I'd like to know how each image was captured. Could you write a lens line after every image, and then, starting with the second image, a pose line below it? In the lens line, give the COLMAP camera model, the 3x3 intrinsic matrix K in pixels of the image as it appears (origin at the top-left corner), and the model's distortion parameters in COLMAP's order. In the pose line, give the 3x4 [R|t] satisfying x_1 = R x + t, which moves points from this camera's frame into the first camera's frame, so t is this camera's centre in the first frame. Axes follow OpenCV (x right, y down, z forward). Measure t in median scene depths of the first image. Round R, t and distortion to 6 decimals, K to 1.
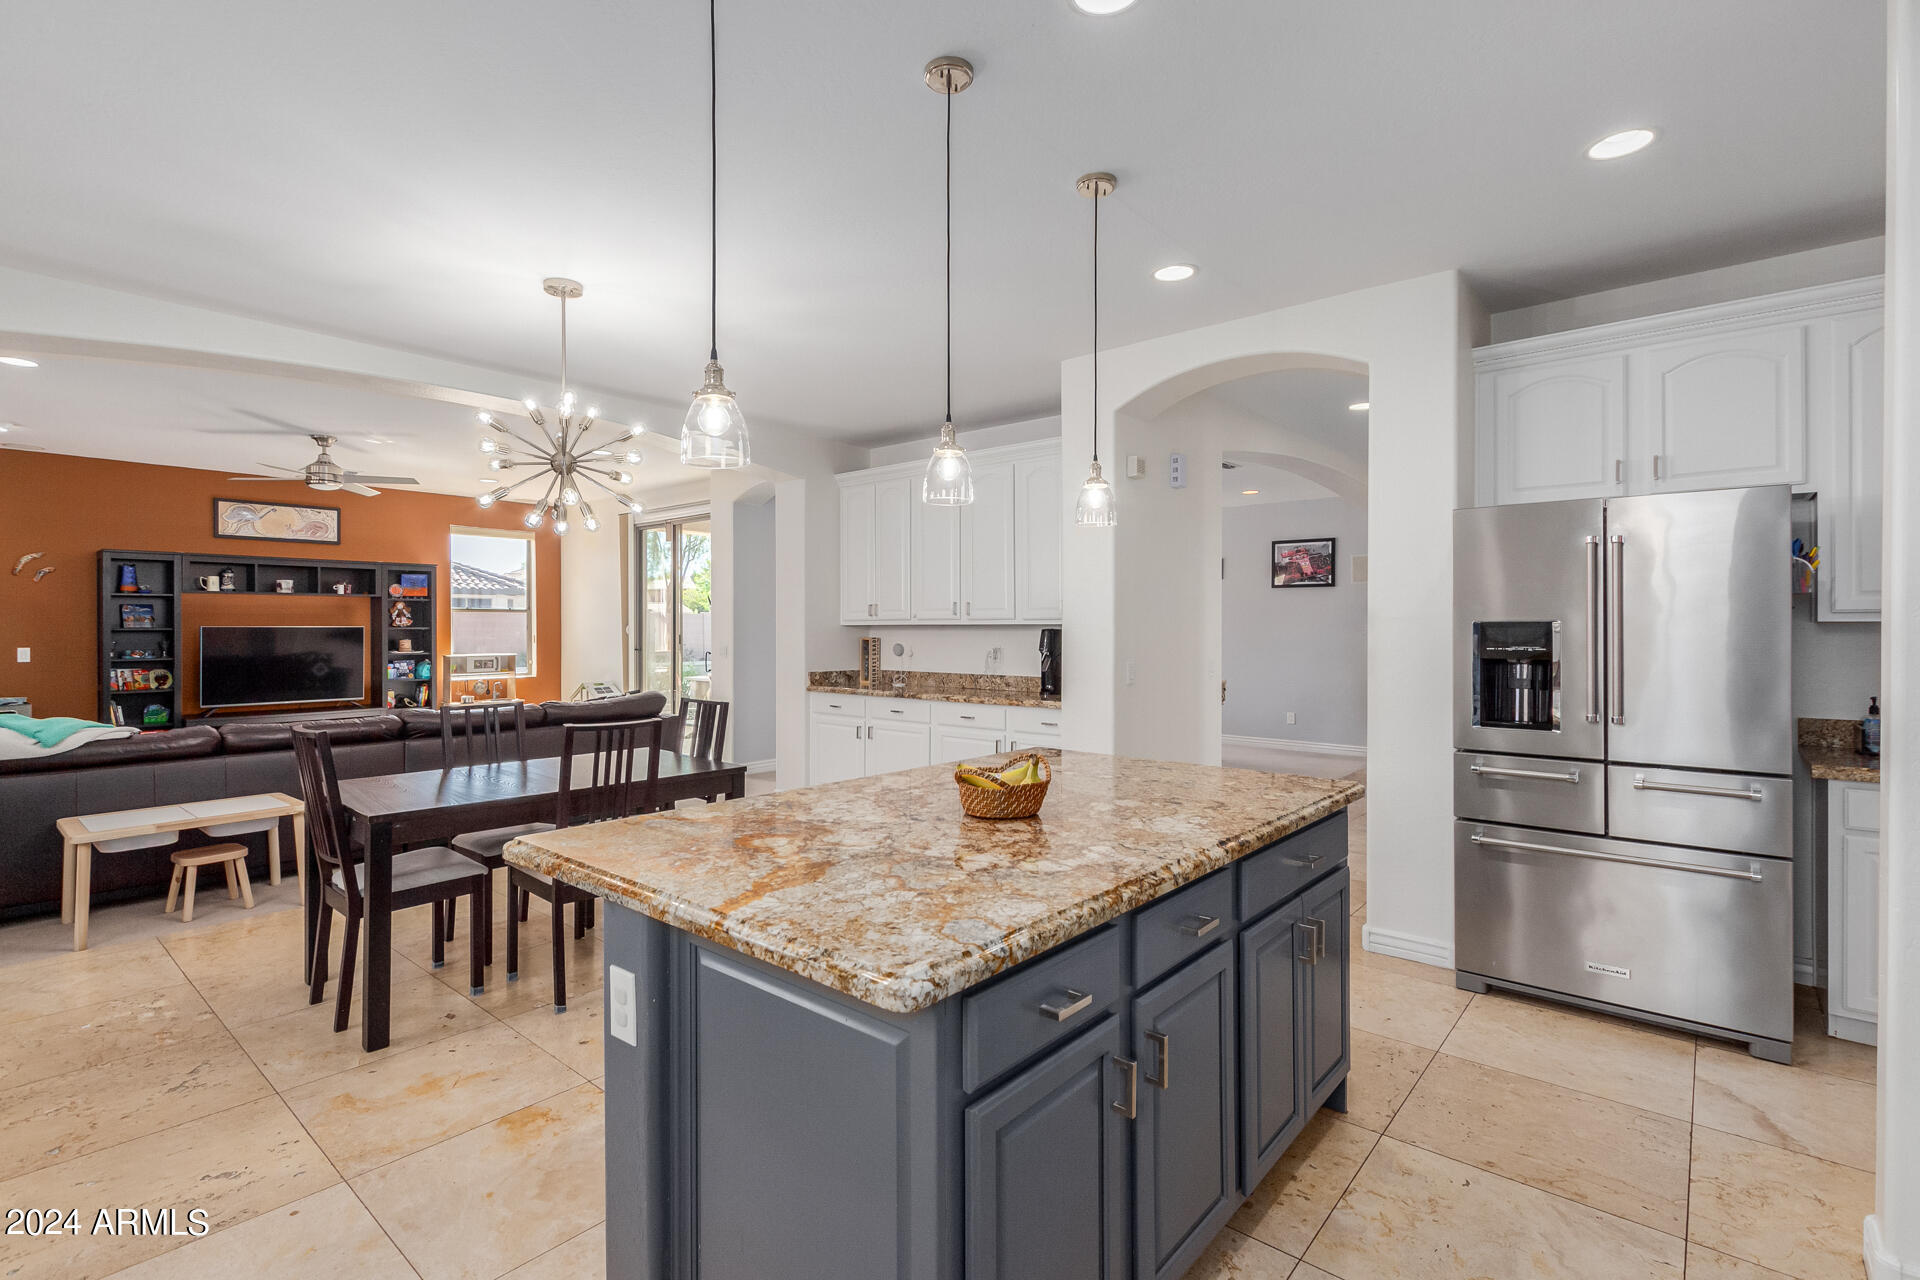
lens RADIAL K [[880.6, 0, 950.9], [0, 880.6, 635.0], [0, 0, 1]] dist [-0.000743, -0.000007]
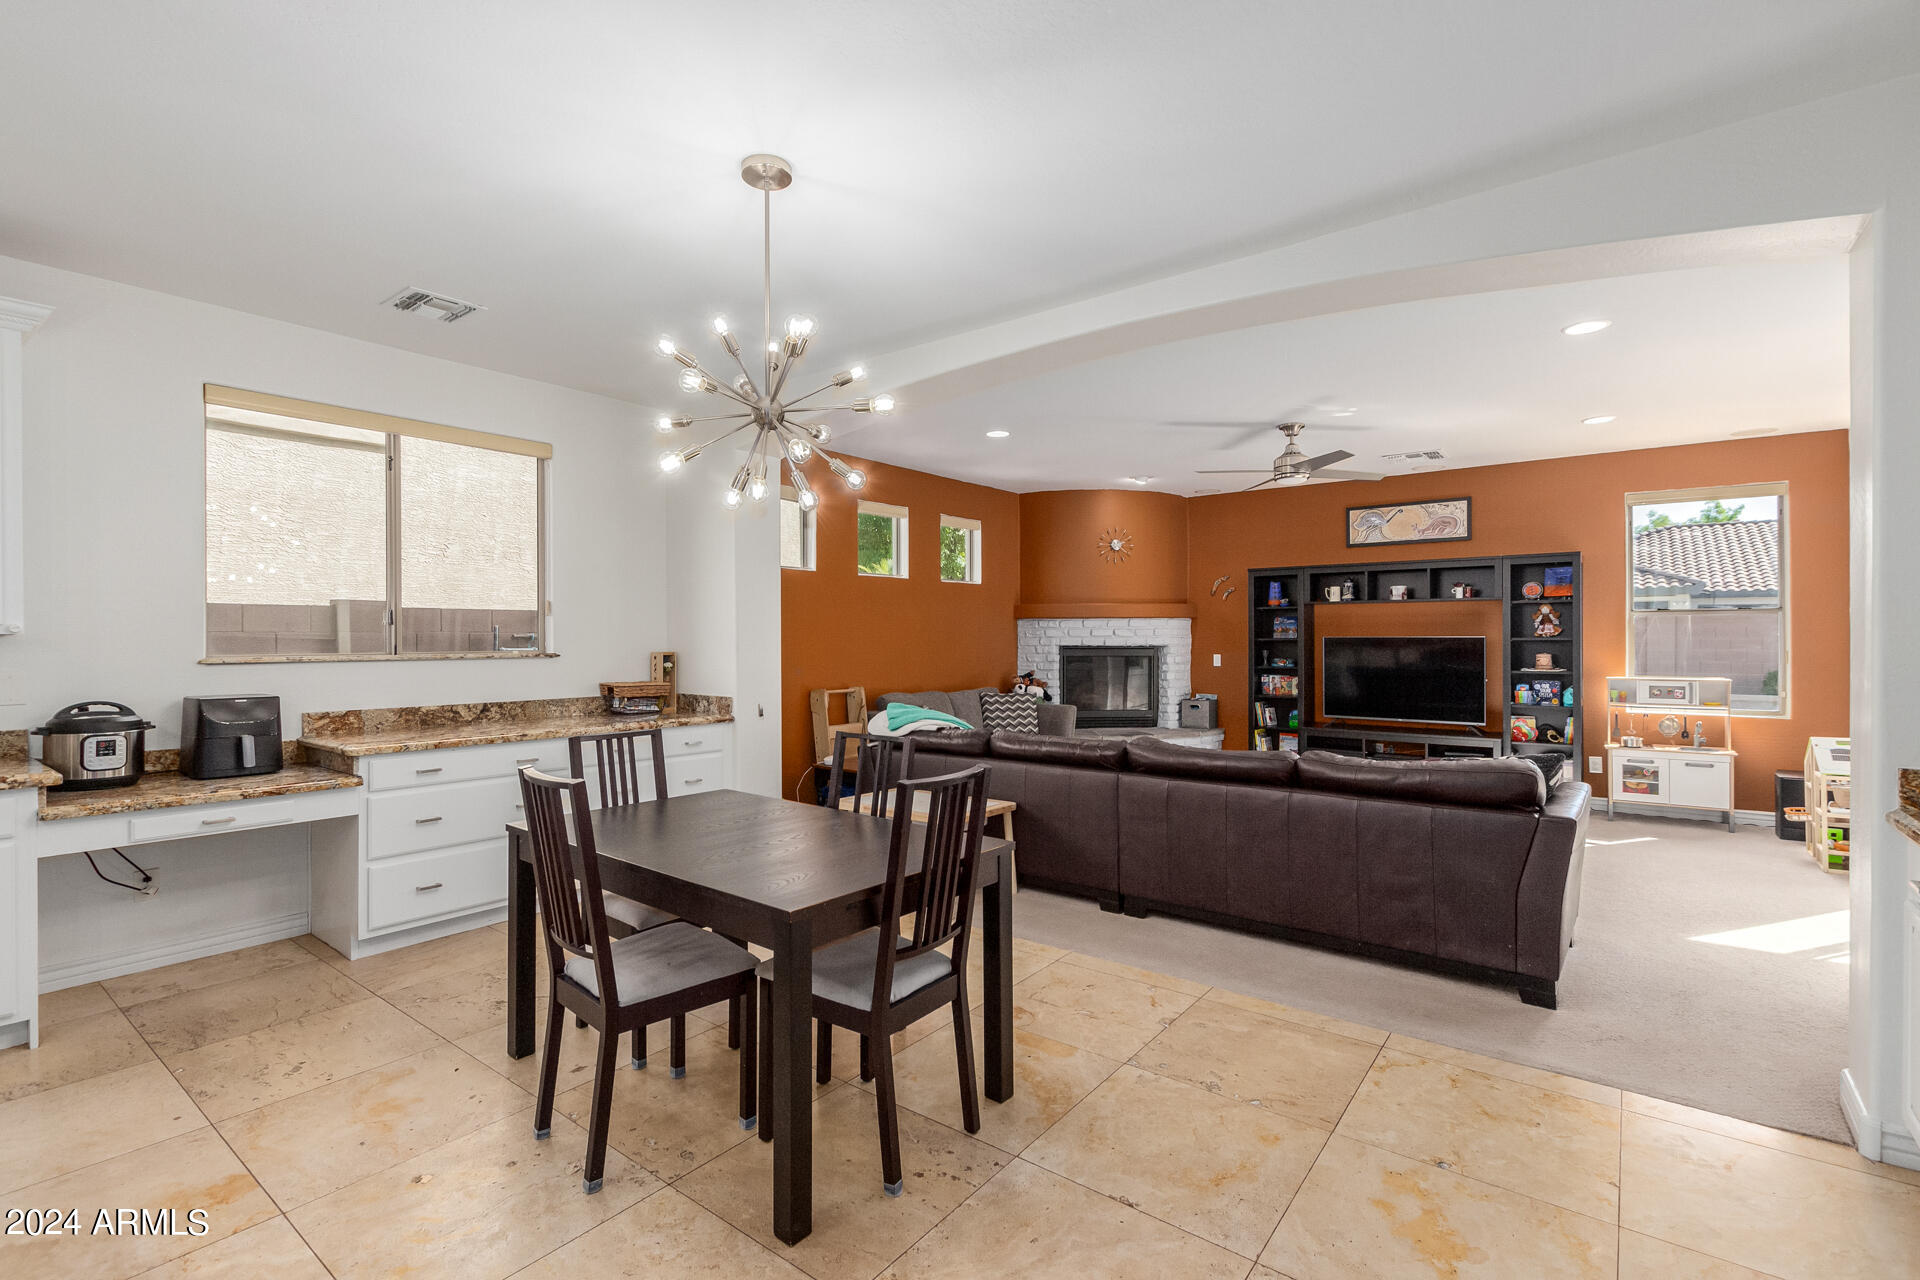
lens RADIAL K [[880.6, 0, 950.9], [0, 880.6, 635.0], [0, 0, 1]] dist [-0.000743, -0.000007]
pose [[0.054067, -0.003363, -0.998532, 0.126867], [-0.008825, 0.999954, -0.003845, -0.003795], [0.998498, 0.009020, 0.054035, 0.477744]]
